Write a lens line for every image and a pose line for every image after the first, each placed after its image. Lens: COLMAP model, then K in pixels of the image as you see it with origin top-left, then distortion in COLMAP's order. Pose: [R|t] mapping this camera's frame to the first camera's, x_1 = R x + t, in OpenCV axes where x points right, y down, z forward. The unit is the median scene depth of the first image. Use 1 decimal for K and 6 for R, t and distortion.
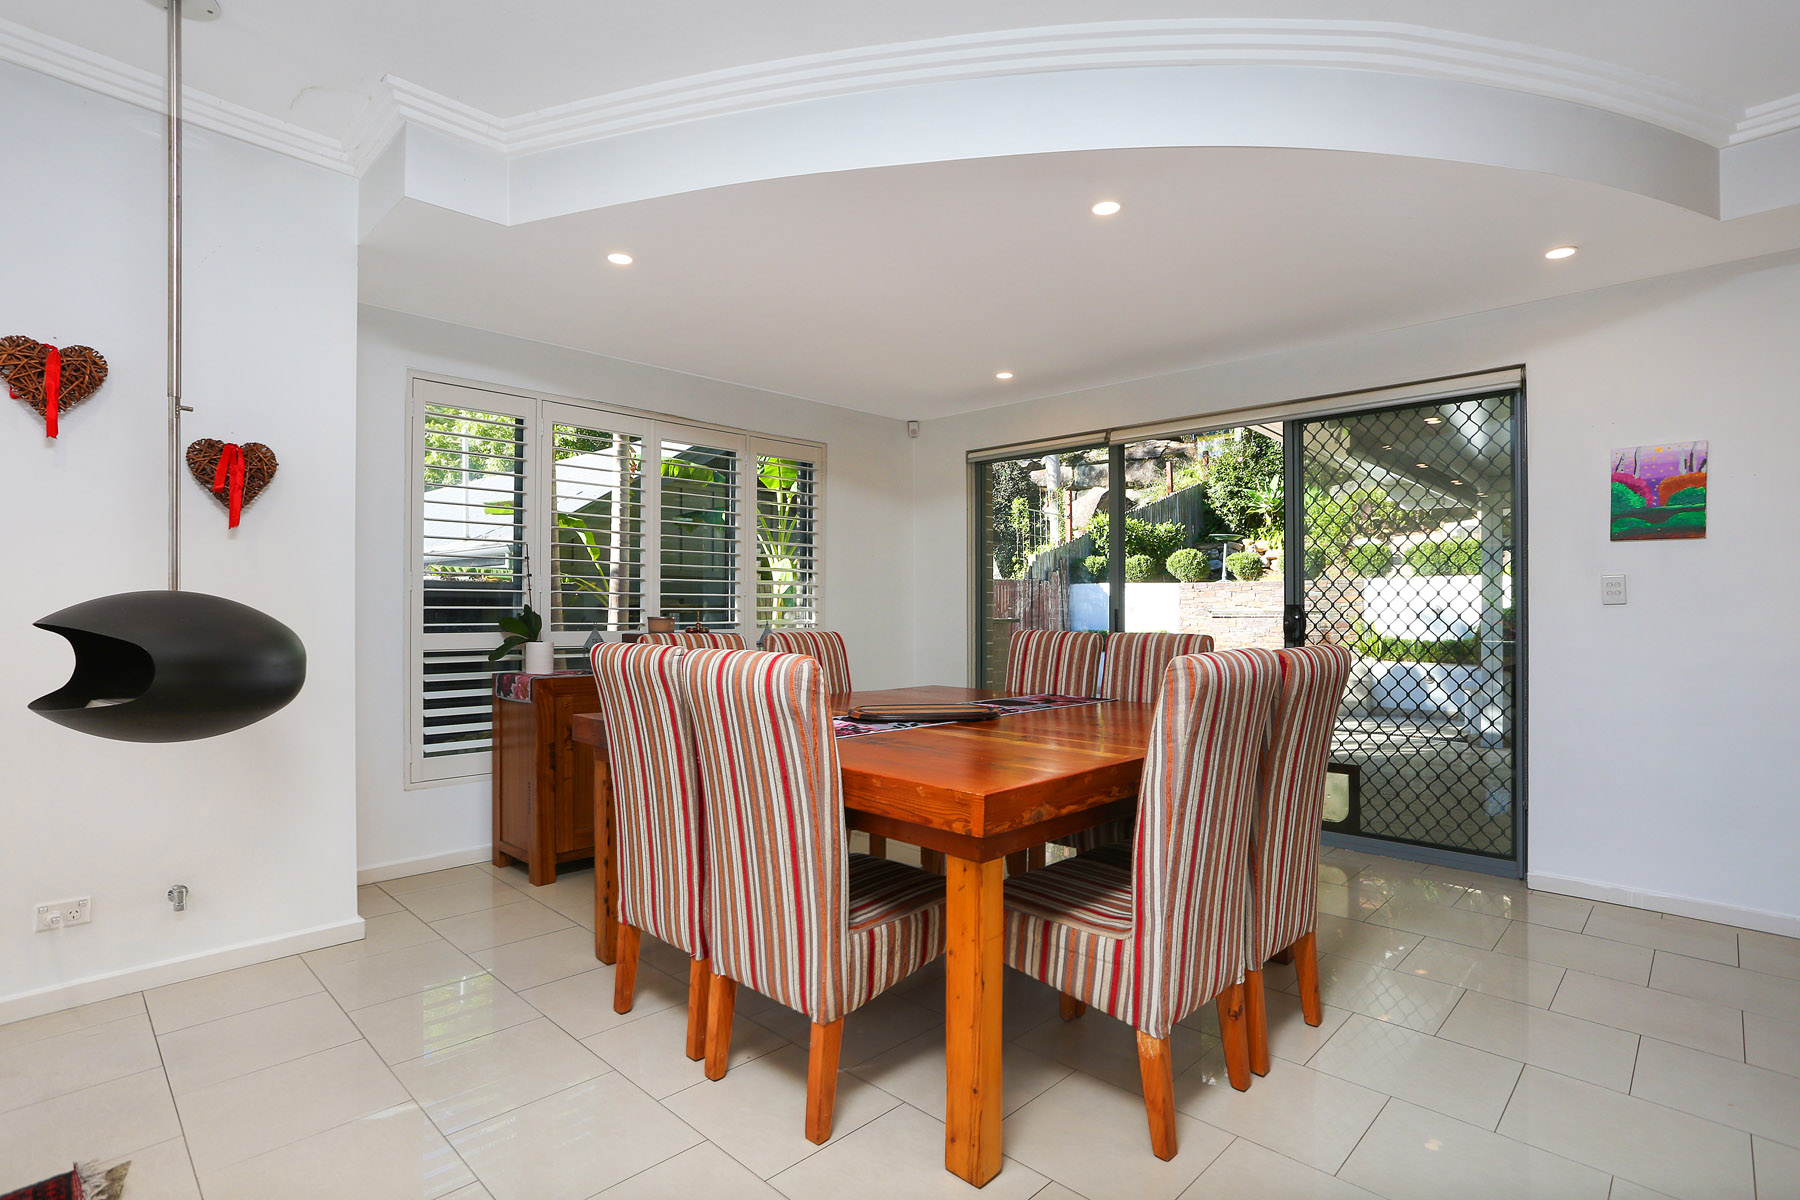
lens RADIAL K [[862.5, 0, 904.2], [0, 862.5, 626.5], [0, 0, 1]] dist [0.001101, 0.000202]
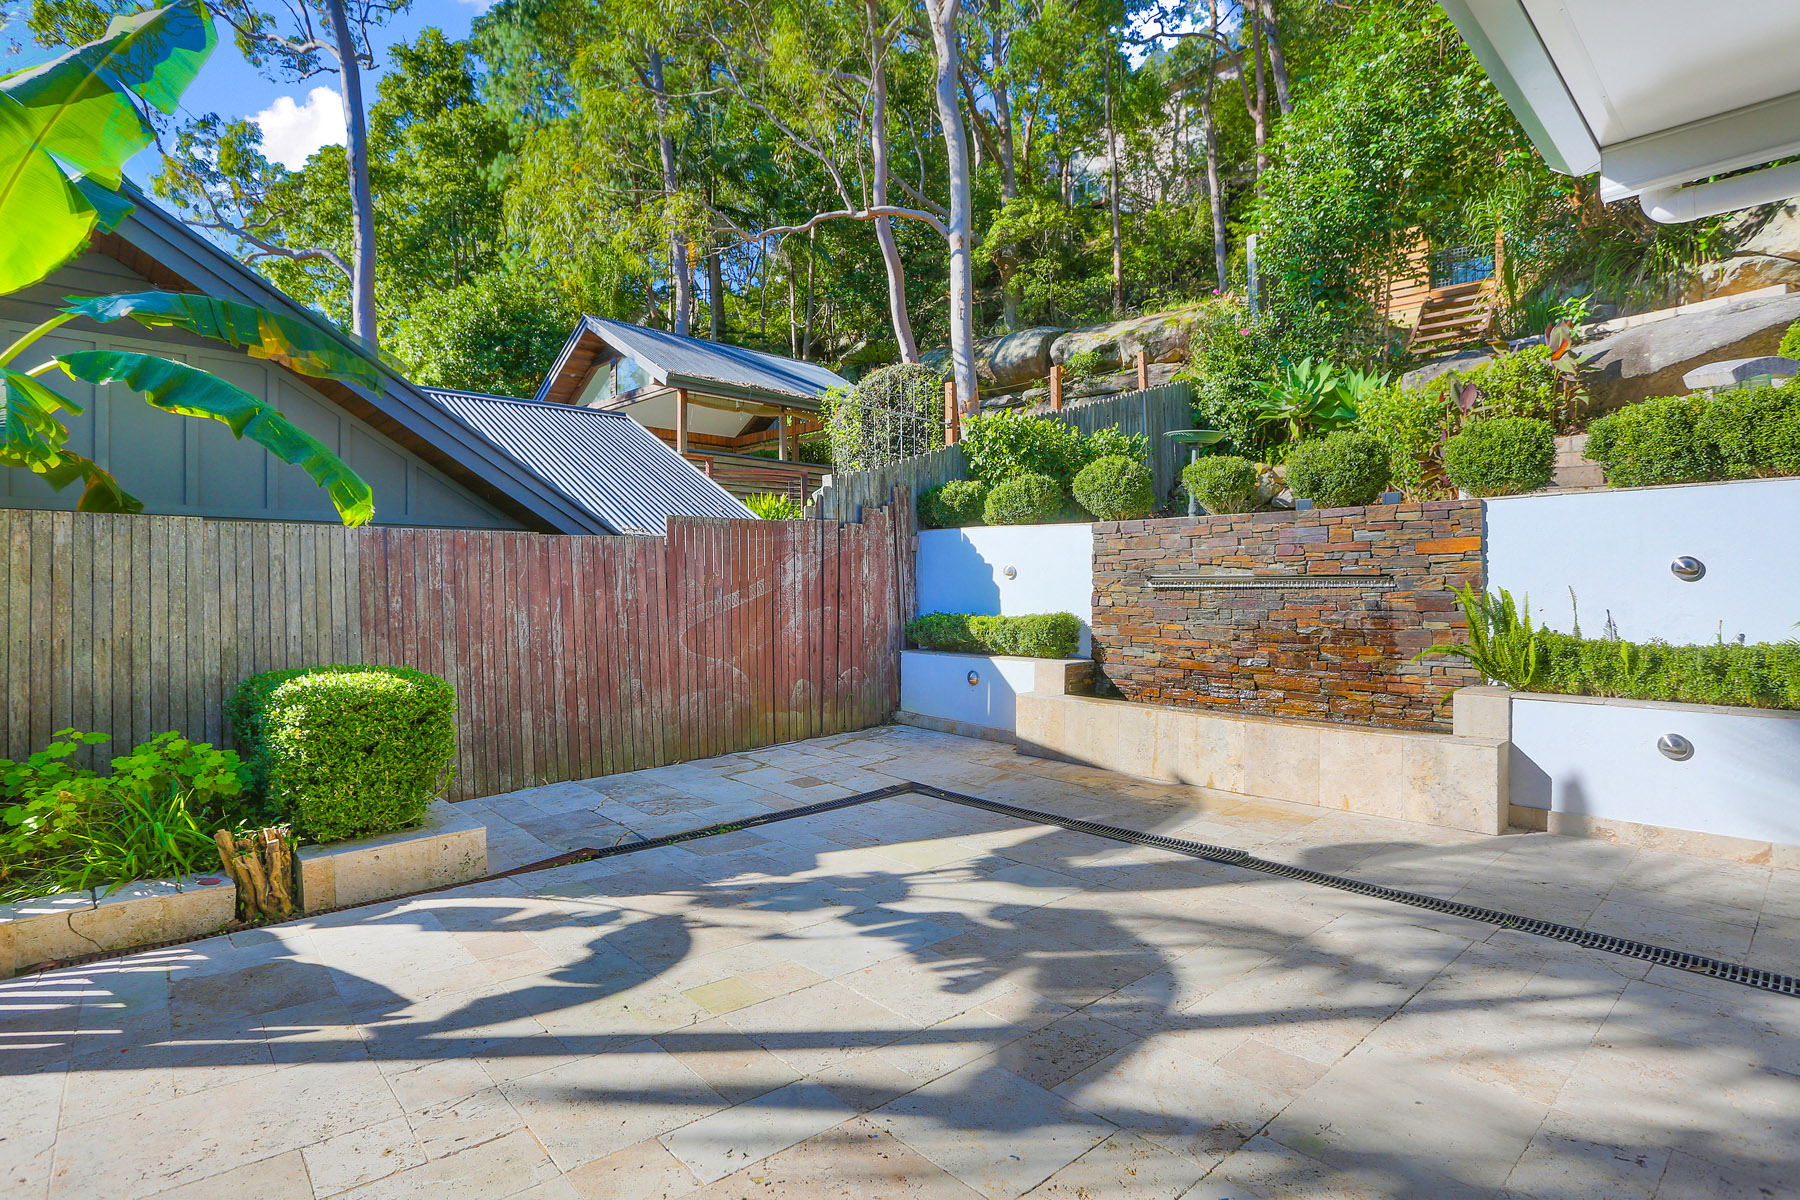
lens RADIAL K [[899.5, 0, 902.7], [0, 899.5, 579.3], [0, 0, 1]] dist [0.001952, 0.000600]
pose [[0.998524, -0.005820, -0.053992, 0.209015], [0.003995, 0.999419, -0.033846, 0.000884], [0.054157, 0.033581, 0.997968, 0.414572]]
